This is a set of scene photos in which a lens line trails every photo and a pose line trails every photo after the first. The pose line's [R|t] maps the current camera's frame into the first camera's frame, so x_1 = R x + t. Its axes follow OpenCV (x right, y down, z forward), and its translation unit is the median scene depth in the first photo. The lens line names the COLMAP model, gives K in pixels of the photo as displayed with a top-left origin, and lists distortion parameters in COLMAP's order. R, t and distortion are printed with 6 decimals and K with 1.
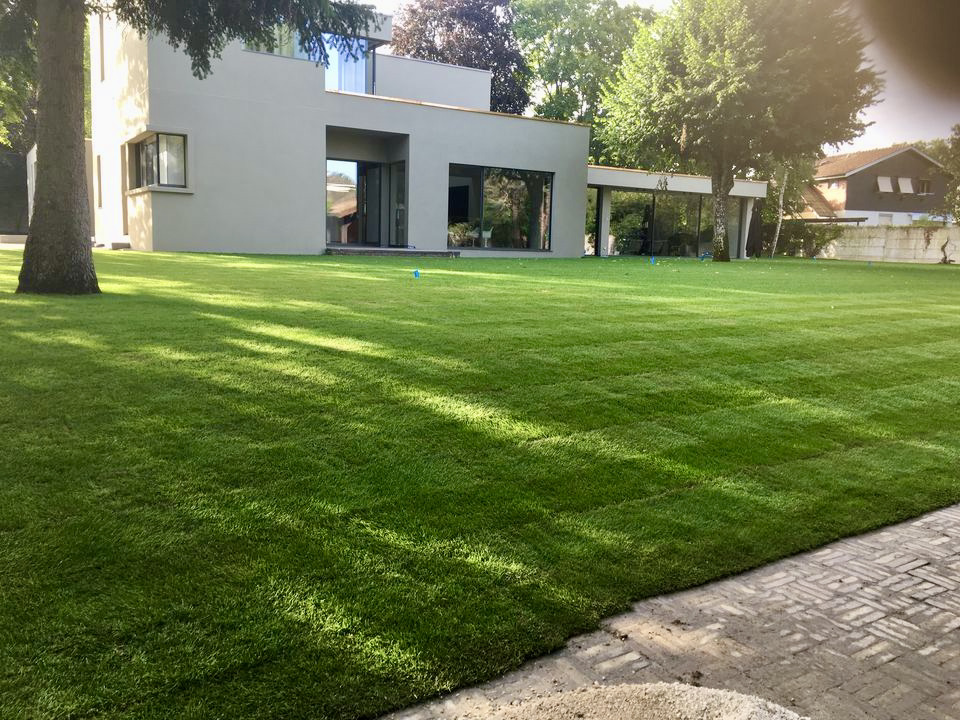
lens RADIAL K [[799.9, 0, 482.0], [0, 799.9, 356.6], [0, 0, 1]] dist [0.058810, -0.076341]
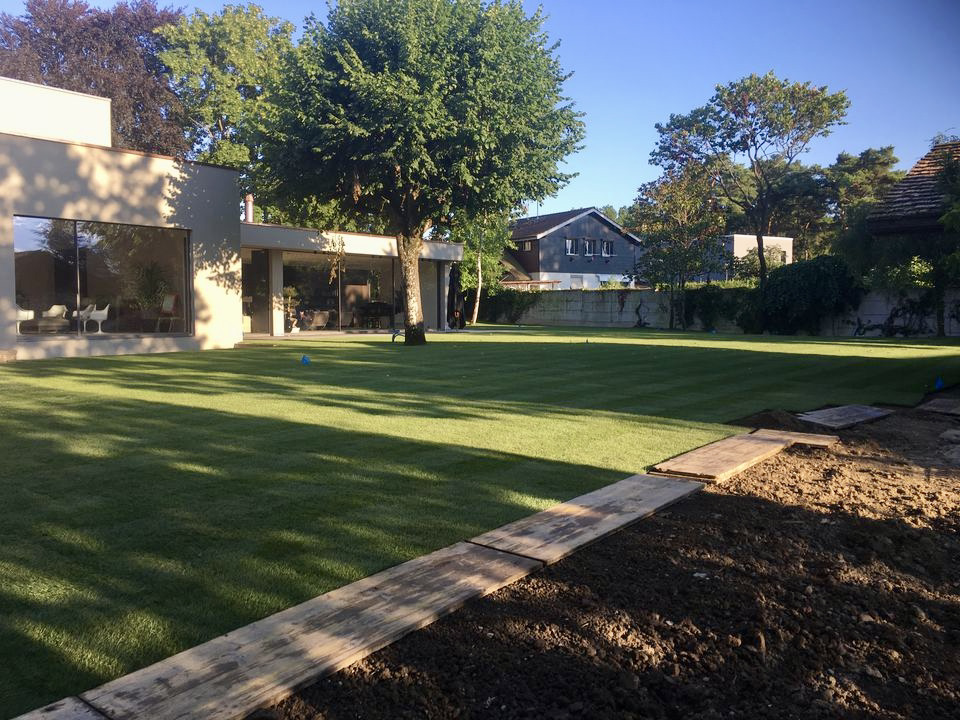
lens RADIAL K [[799.9, 0, 479.1], [0, 799.9, 354.1], [0, 0, 1]] dist [0.058810, -0.076341]
pose [[0.937649, -0.050077, 0.343956, 0.072935], [0.076548, 0.995022, -0.063810, -0.044789], [-0.339049, 0.086161, 0.936815, 0.211034]]
